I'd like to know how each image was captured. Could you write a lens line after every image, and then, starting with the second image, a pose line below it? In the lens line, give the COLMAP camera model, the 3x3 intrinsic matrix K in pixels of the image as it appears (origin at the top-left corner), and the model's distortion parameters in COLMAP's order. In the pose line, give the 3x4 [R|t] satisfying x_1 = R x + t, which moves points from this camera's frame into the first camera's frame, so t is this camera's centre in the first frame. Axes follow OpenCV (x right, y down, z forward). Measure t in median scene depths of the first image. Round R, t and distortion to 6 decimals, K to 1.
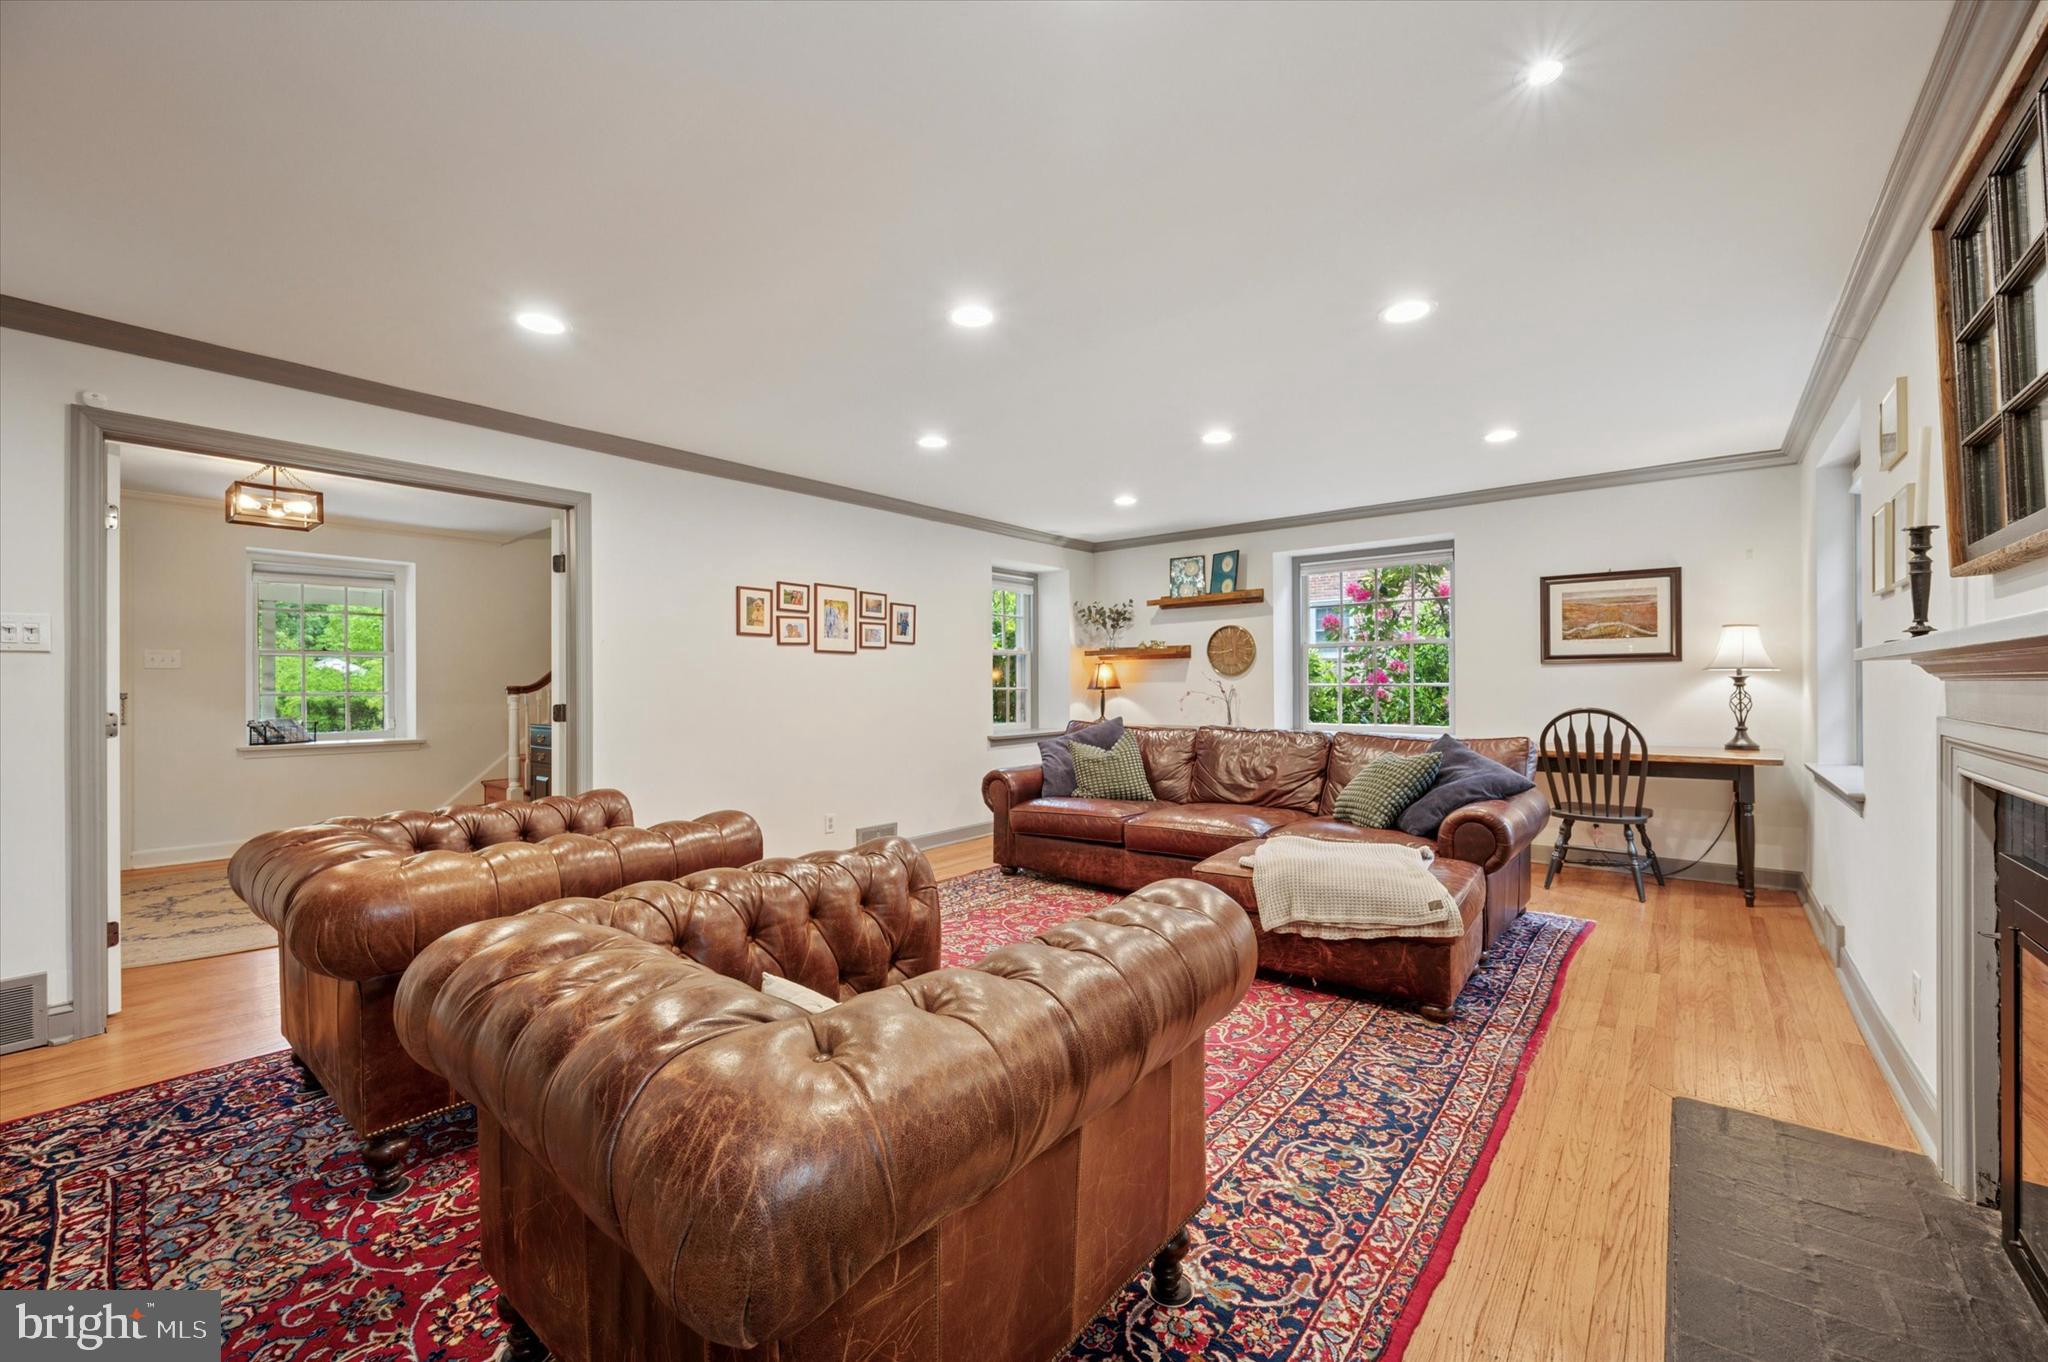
lens RADIAL K [[801.3, 0, 1020.3], [0, 801.3, 687.9], [0, 0, 1]] dist [-0.013733, -0.000112]
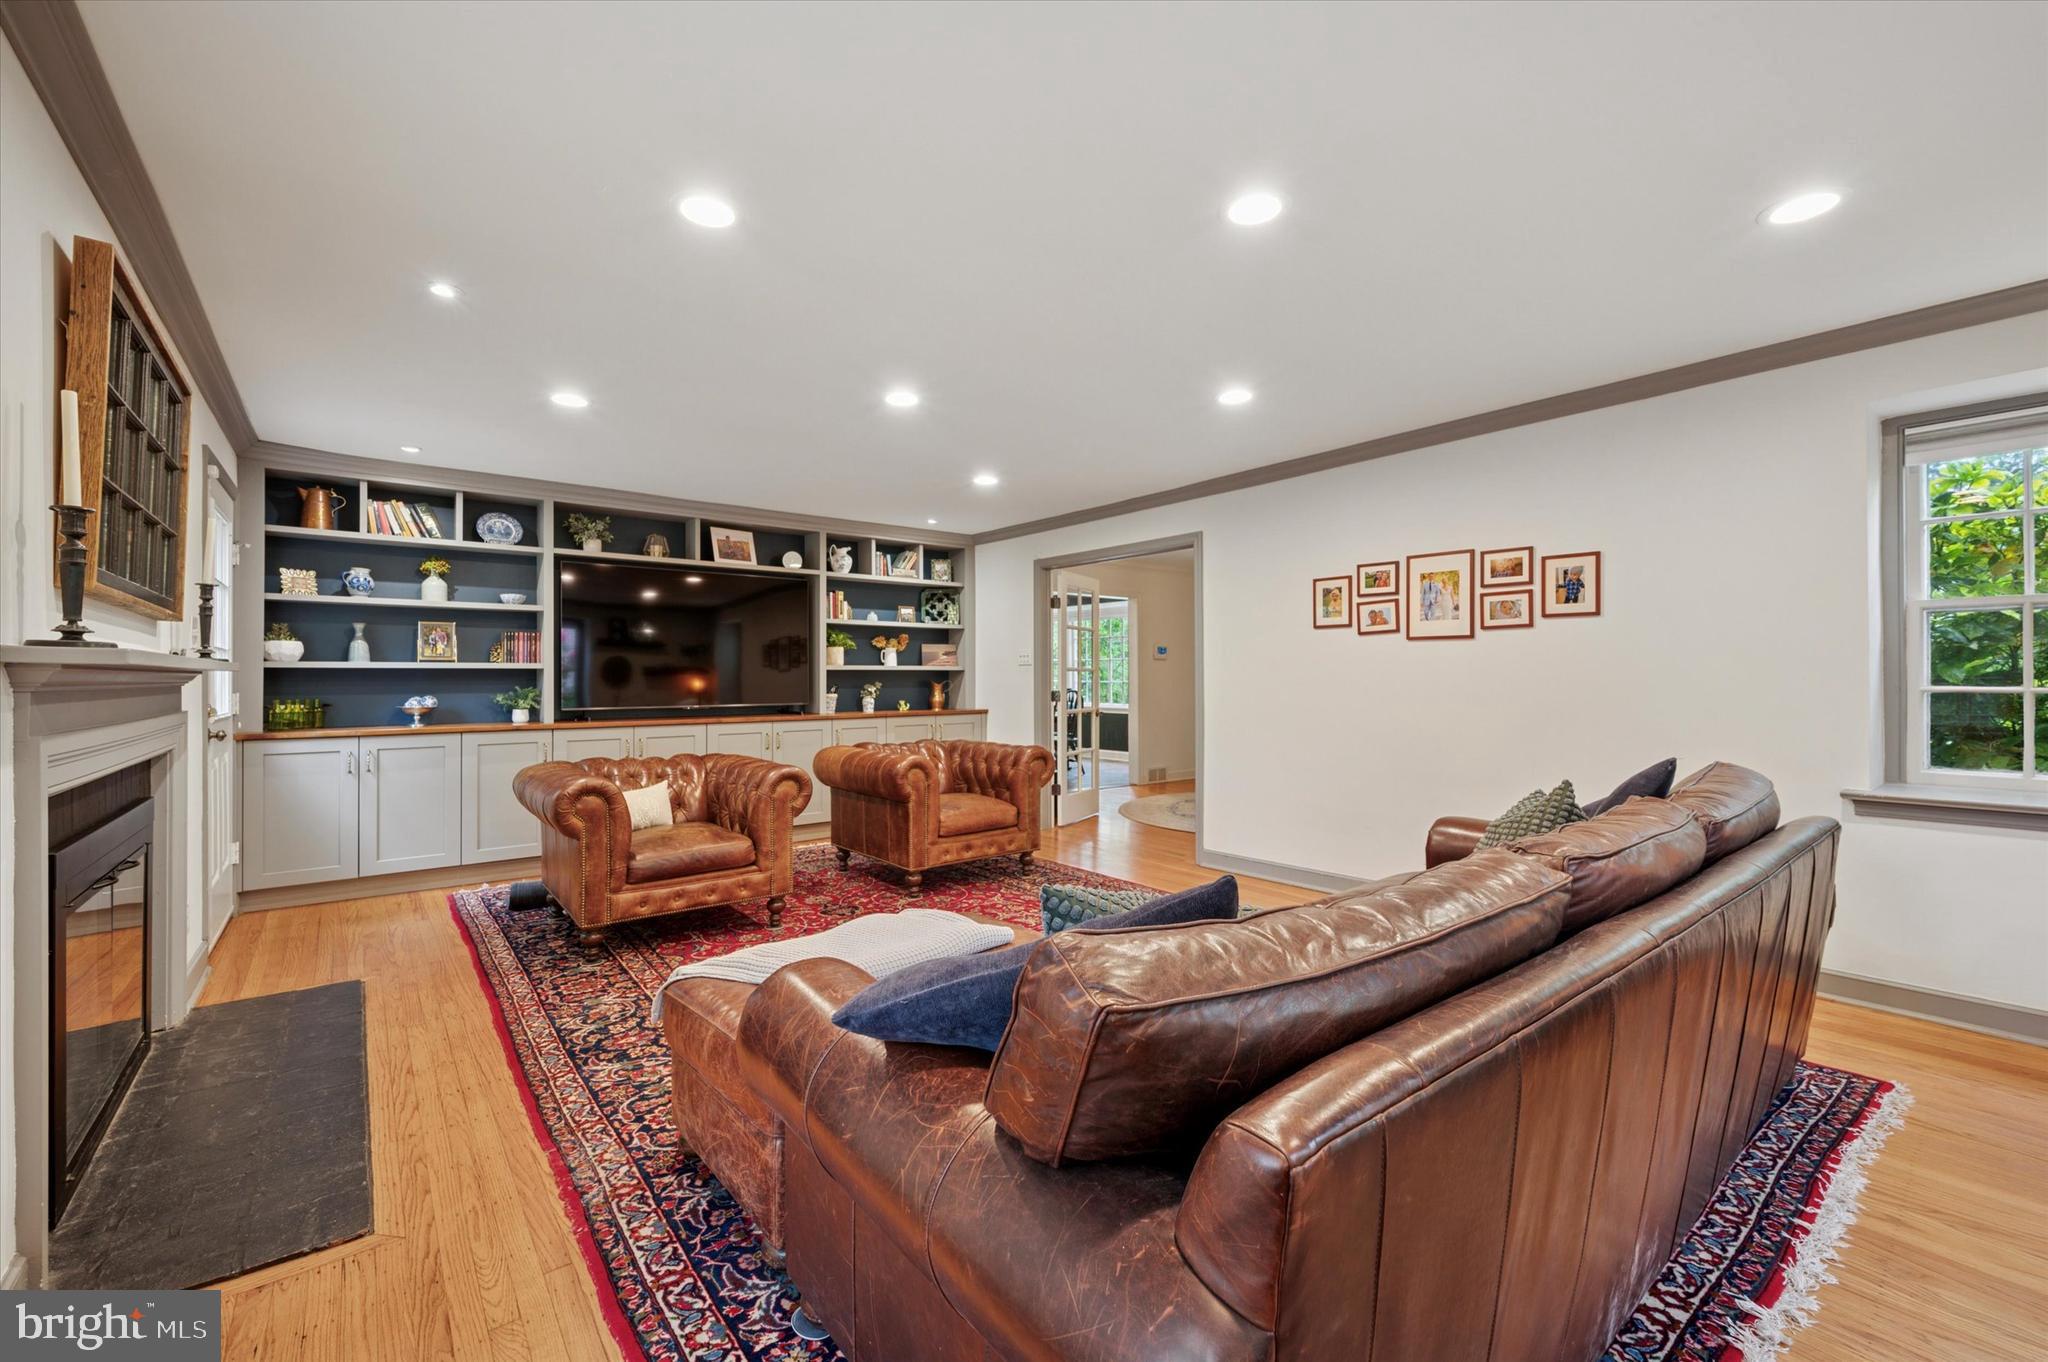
lens RADIAL K [[829.5, 0, 1027.3], [0, 829.5, 669.4], [0, 0, 1]] dist [0.002842, 0.000007]
pose [[-0.191418, -0.002378, -0.981506, 0.759486], [0.002564, 0.999992, -0.002923, -0.015089], [0.981505, -0.003076, -0.191410, 0.900693]]
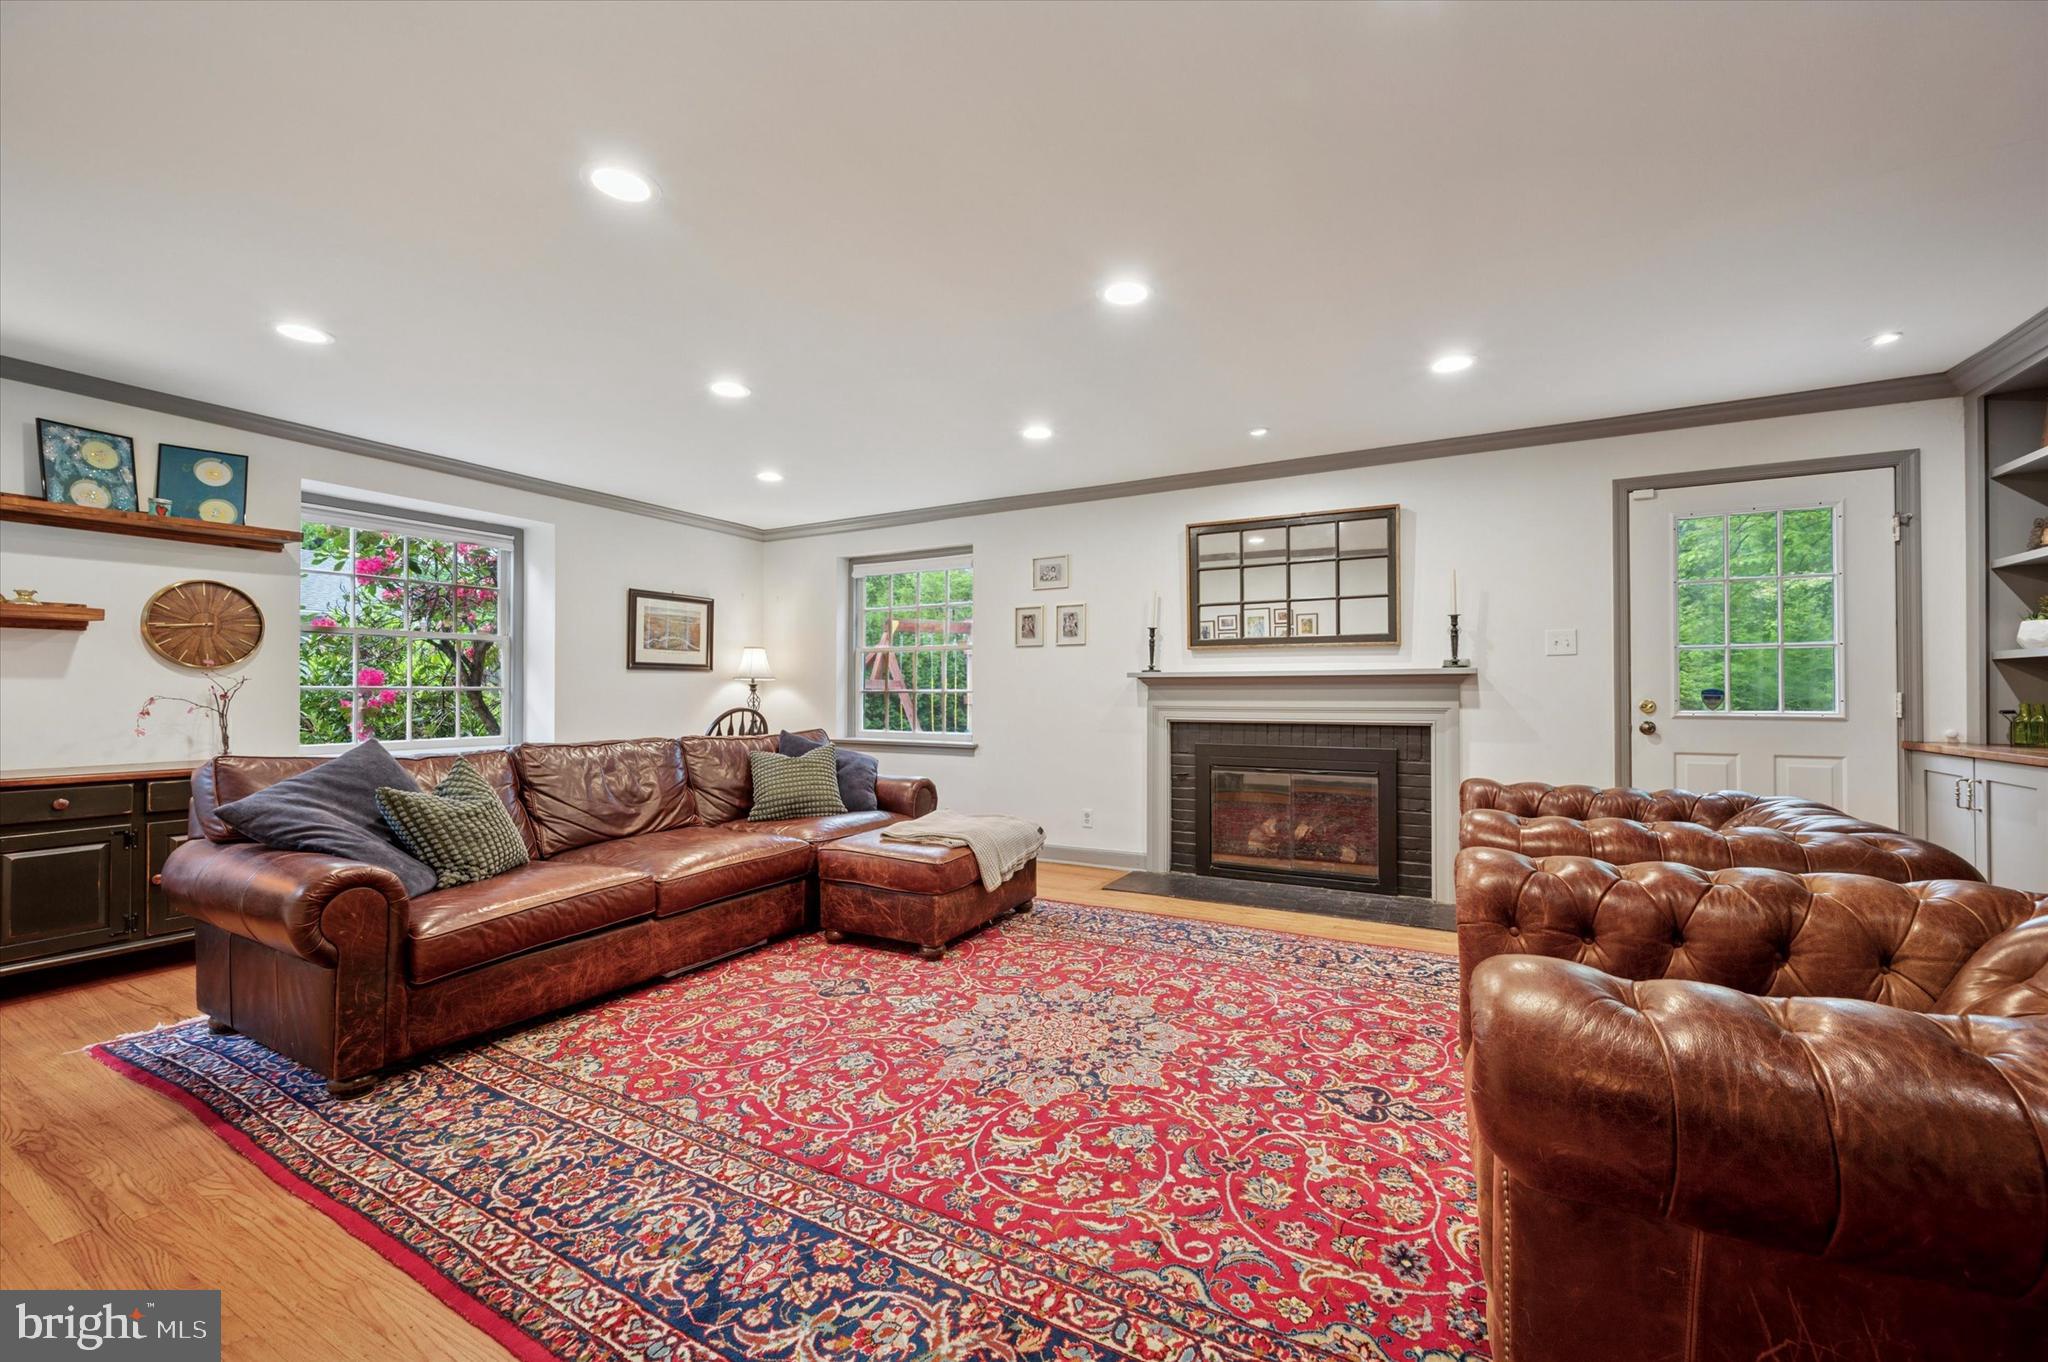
lens RADIAL K [[829.5, 0, 1016.4], [0, 829.5, 689.9], [0, 0, 1]] dist [0.002842, 0.000007]
pose [[-0.181593, 0.007446, 0.983346, -0.625138], [0.004199, 0.999968, -0.006796, 0.008142], [-0.983365, 0.002895, -0.181619, 0.806981]]
